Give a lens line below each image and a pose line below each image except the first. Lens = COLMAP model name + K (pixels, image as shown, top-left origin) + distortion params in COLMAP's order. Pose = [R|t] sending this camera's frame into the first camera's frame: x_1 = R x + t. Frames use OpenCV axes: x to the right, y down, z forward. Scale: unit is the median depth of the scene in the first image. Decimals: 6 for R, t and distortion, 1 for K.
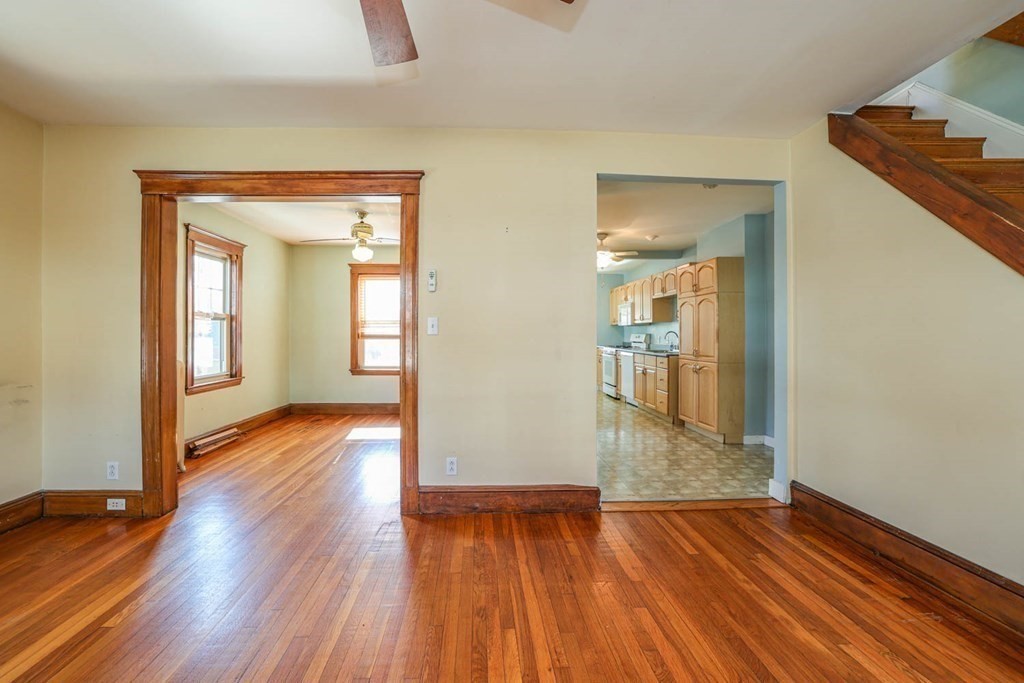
lens RADIAL K [[446.4, 0, 510.4], [0, 446.4, 335.5], [0, 0, 1]] dist [-0.019910, 0.000476]
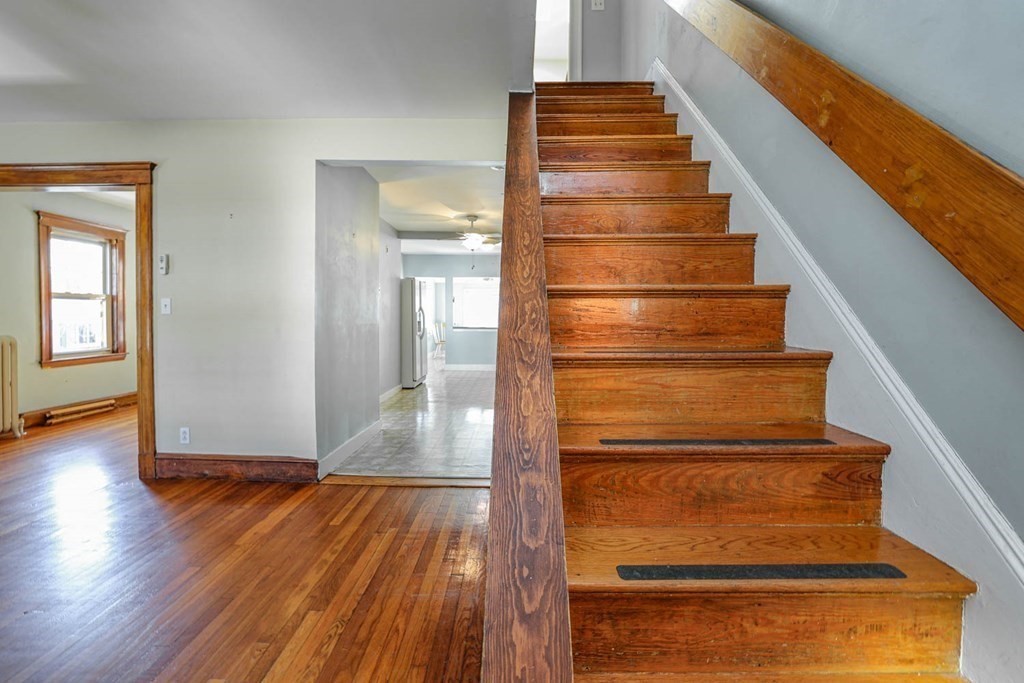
lens RADIAL K [[453.0, 0, 511.9], [0, 453.0, 328.0], [0, 0, 1]] dist [-0.001574, 0.010087]
pose [[0.994734, 0.010059, -0.101996, 0.392411], [-0.007574, 0.999666, 0.024720, -0.001204], [0.102210, -0.023818, 0.994478, -0.006570]]
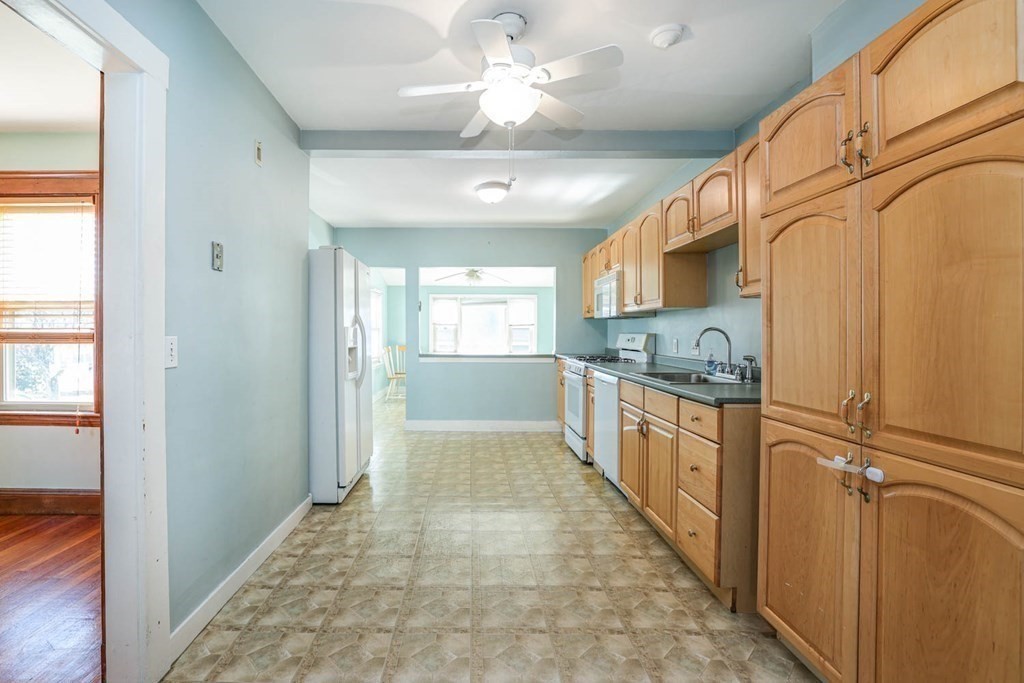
lens RADIAL K [[441.1, 0, 476.6], [0, 441.1, 336.9], [0, 0, 1]] dist [-0.042031, 0.000010]
pose [[0.997528, 0.004910, -0.070104, 0.201288], [-0.004644, 0.999981, 0.003956, -0.001743], [0.070122, -0.003620, 0.997532, 0.676435]]
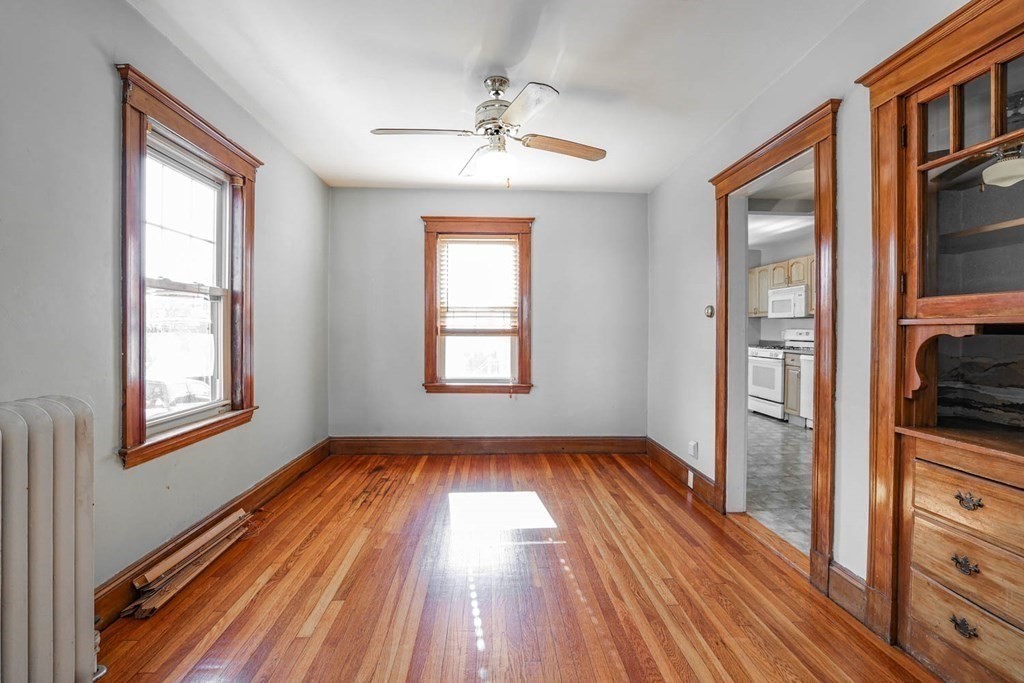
lens RADIAL K [[436.5, 0, 512.7], [0, 436.5, 334.8], [0, 0, 1]] dist [-0.003748, 0.000041]
pose [[0.999991, 0.002540, -0.003416, -0.255032], [-0.002512, 0.999963, 0.008266, 0.000789], [0.003437, -0.008258, 0.999960, 0.416174]]
